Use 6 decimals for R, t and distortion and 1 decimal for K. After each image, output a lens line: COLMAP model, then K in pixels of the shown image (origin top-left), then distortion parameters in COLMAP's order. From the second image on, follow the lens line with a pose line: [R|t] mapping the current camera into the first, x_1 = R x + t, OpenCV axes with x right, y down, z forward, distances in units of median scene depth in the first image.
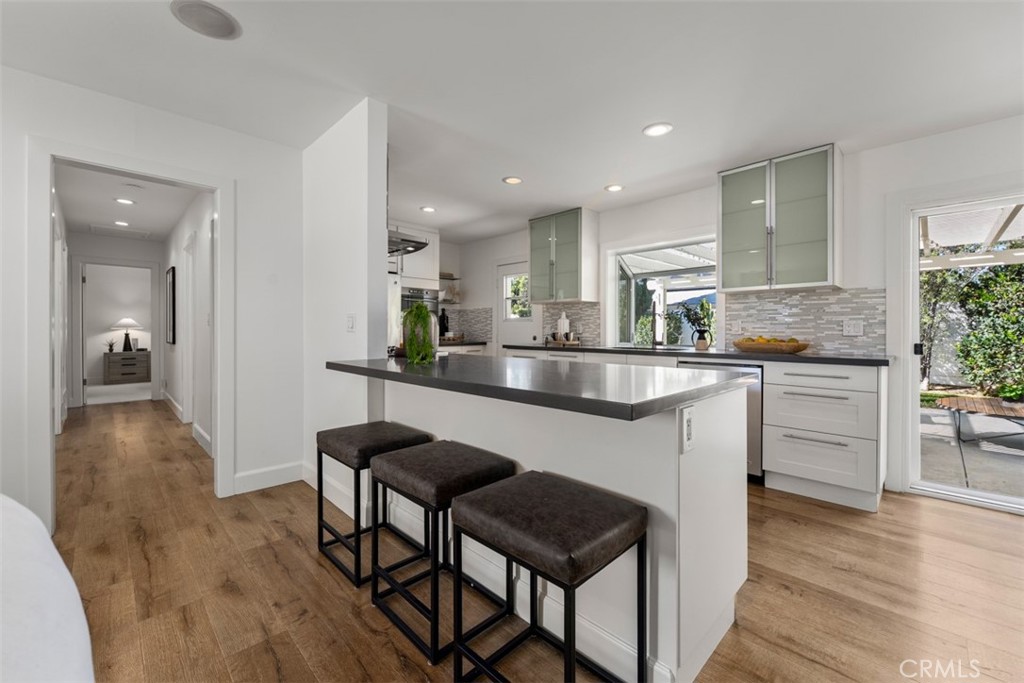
lens RADIAL K [[416.4, 0, 506.9], [0, 416.4, 328.6], [0, 0, 1]] dist [0.000957, -0.000561]
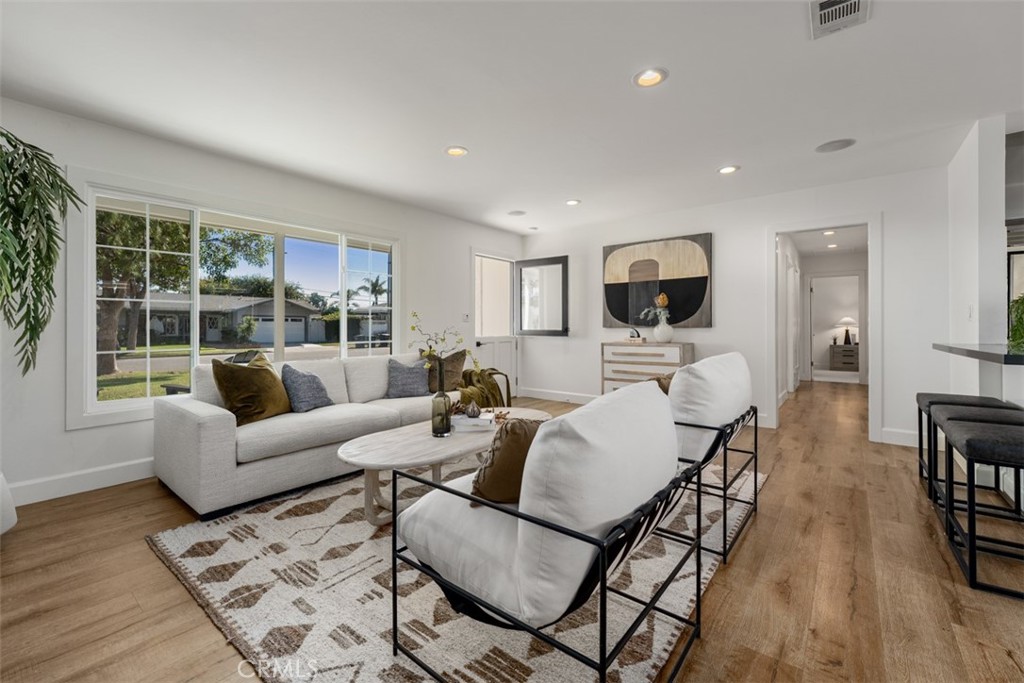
lens RADIAL K [[427.5, 0, 505.0], [0, 427.5, 330.9], [0, 0, 1]] dist [-0.001969, -0.000161]
pose [[0.120957, 0.003963, -0.992650, 0.352389], [0.001277, 0.999991, 0.004148, 0.016068], [0.992657, -0.001770, 0.120951, -0.237923]]
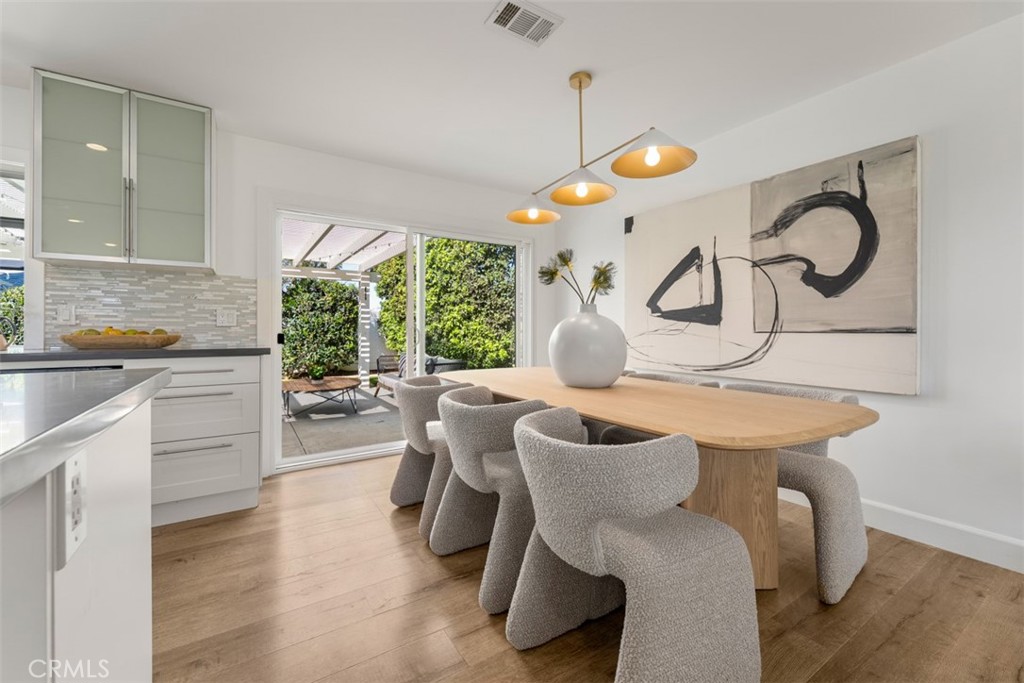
lens RADIAL K [[416.4, 0, 506.9], [0, 416.4, 328.6], [0, 0, 1]] dist [0.000957, -0.000561]
pose [[0.203616, 0.004822, 0.979039, 0.028559], [-0.000357, 0.999988, -0.004851, 0.017814], [-0.979051, 0.000638, 0.203615, 0.128731]]
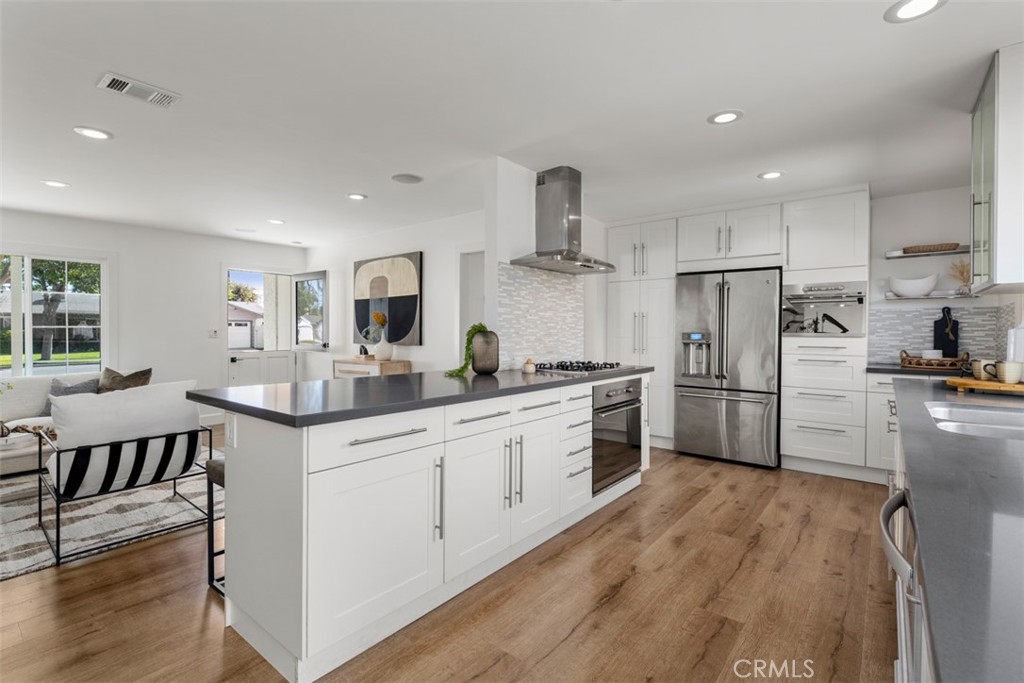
lens RADIAL K [[470.1, 0, 507.9], [0, 470.1, 334.4], [0, 0, 1]] dist [0.000754, -0.000056]
pose [[0.118926, 0.003400, -0.992897, 0.550564], [-0.000721, 0.999994, 0.003338, -0.018630], [0.992903, 0.000319, 0.118927, 0.462579]]
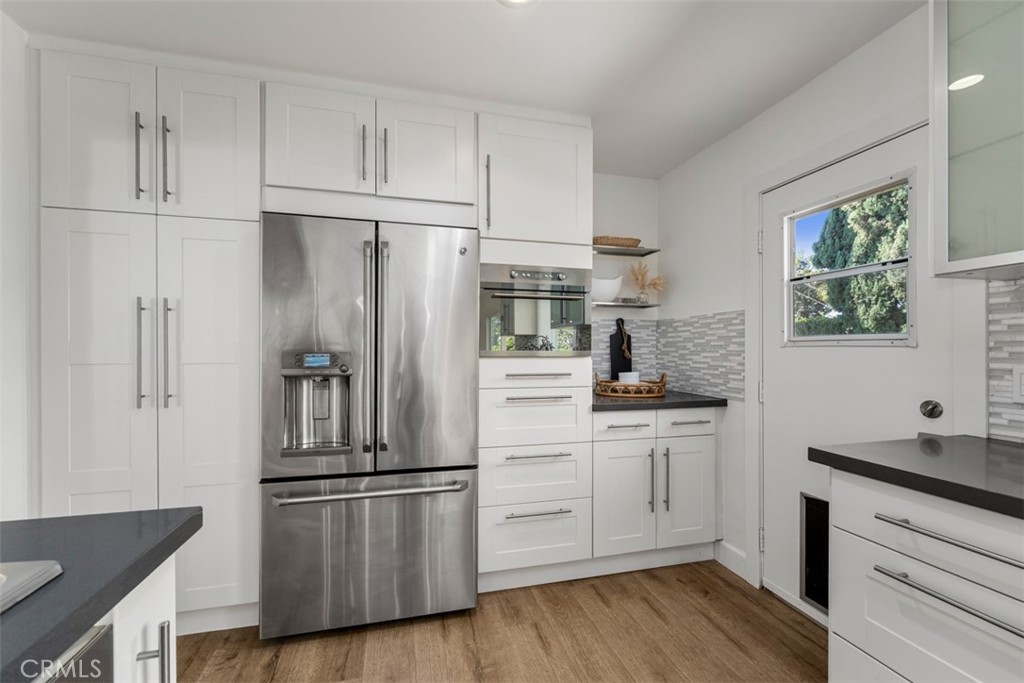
lens RADIAL K [[414.2, 0, 508.0], [0, 414.2, 351.4], [0, 0, 1]] dist [0.001912, 0.000028]
pose [[0.868649, -0.000917, -0.495428, -0.045109], [0.004066, 0.999978, 0.005279, -0.020398], [0.495412, -0.006600, 0.868633, 0.731741]]
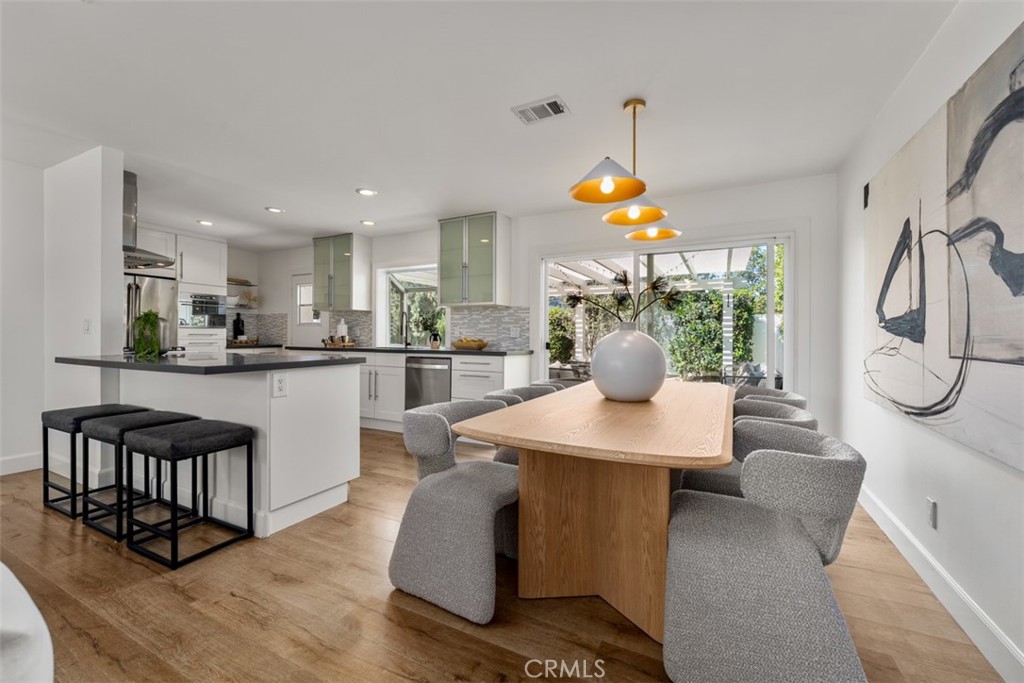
lens RADIAL K [[418.1, 0, 512.3], [0, 418.1, 335.0], [0, 0, 1]] dist [0.000548, -0.000347]
pose [[0.946900, 0.002885, 0.321516, 0.220061], [-0.003829, 0.999990, 0.002305, 0.002756], [-0.321506, -0.003413, 0.946901, -0.298349]]
